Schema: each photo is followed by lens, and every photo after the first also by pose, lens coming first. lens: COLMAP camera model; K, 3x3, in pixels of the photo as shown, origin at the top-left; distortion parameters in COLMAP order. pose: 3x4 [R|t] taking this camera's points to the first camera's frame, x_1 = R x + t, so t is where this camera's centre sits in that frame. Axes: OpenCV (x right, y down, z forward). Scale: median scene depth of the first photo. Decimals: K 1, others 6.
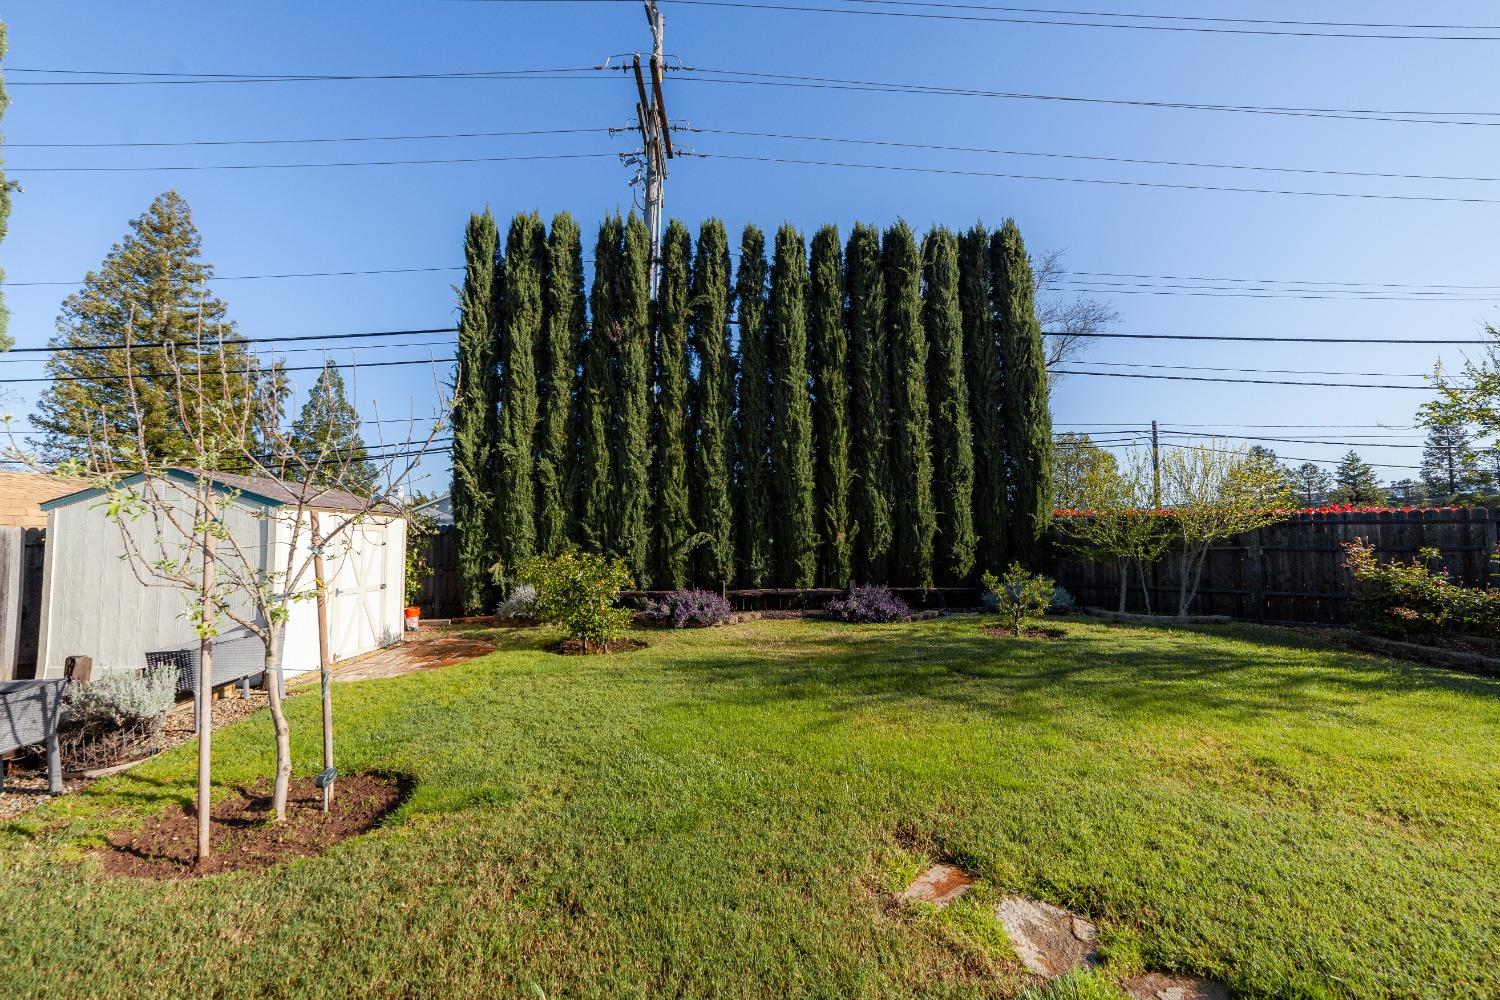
lens RADIAL K [[621.1, 0, 709.6], [0, 621.1, 501.9], [0, 0, 1]] dist [-0.022052, 0.012799]
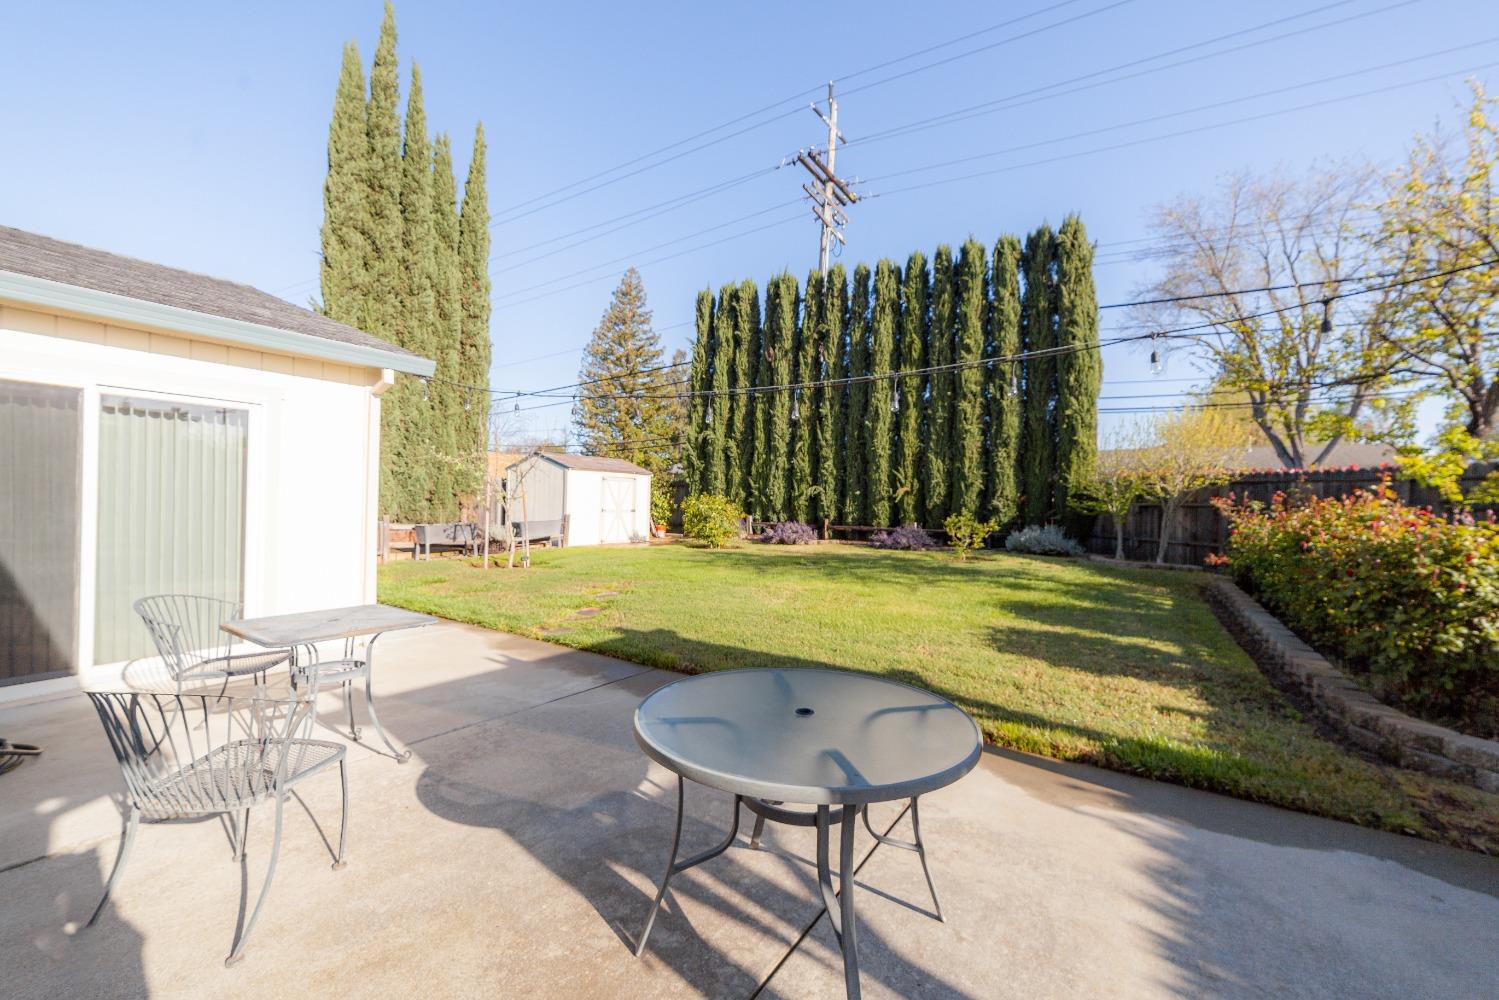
lens RADIAL K [[601.5, 0, 771.2], [0, 601.5, 492.7], [0, 0, 1]] dist [-0.001569, 0.009855]
pose [[0.837939, 0.017625, -0.545479, 0.675515], [0.006602, 0.999078, 0.042424, 0.003163], [0.545724, -0.039149, 0.837050, -0.259397]]
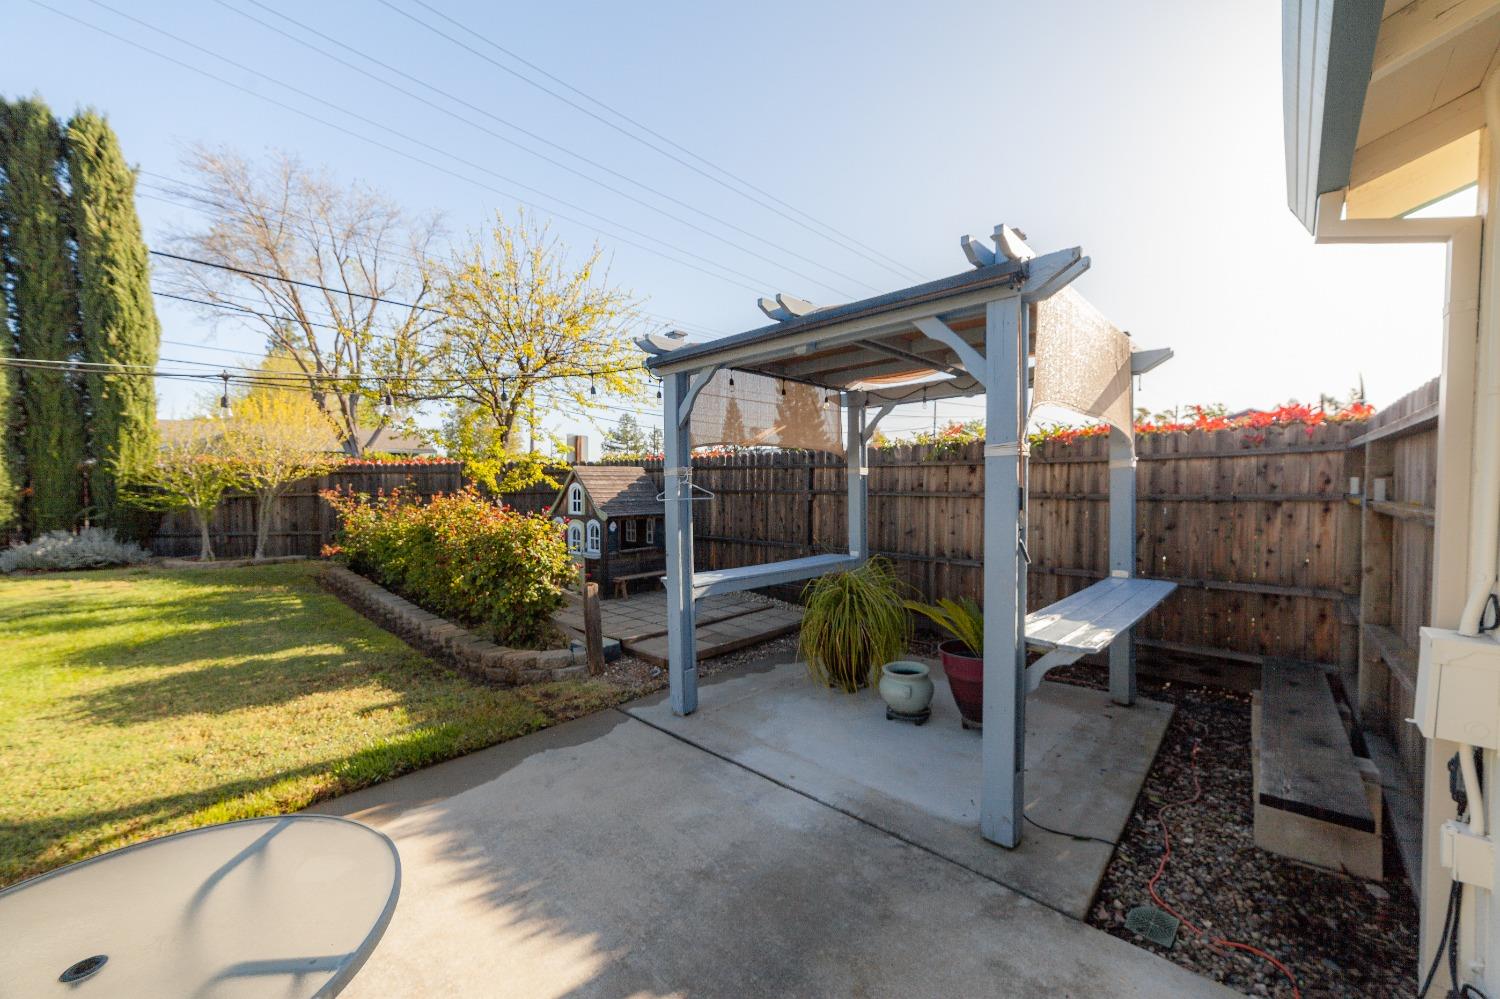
lens RADIAL K [[585.2, 0, 762.2], [0, 585.2, 499.3], [0, 0, 1]] dist [-0.021660, 0.009351]
pose [[0.711410, -0.025521, 0.702313, 0.603387], [-0.039460, 0.996313, 0.076176, -0.023762], [-0.701668, -0.081906, 0.707780, -0.263457]]
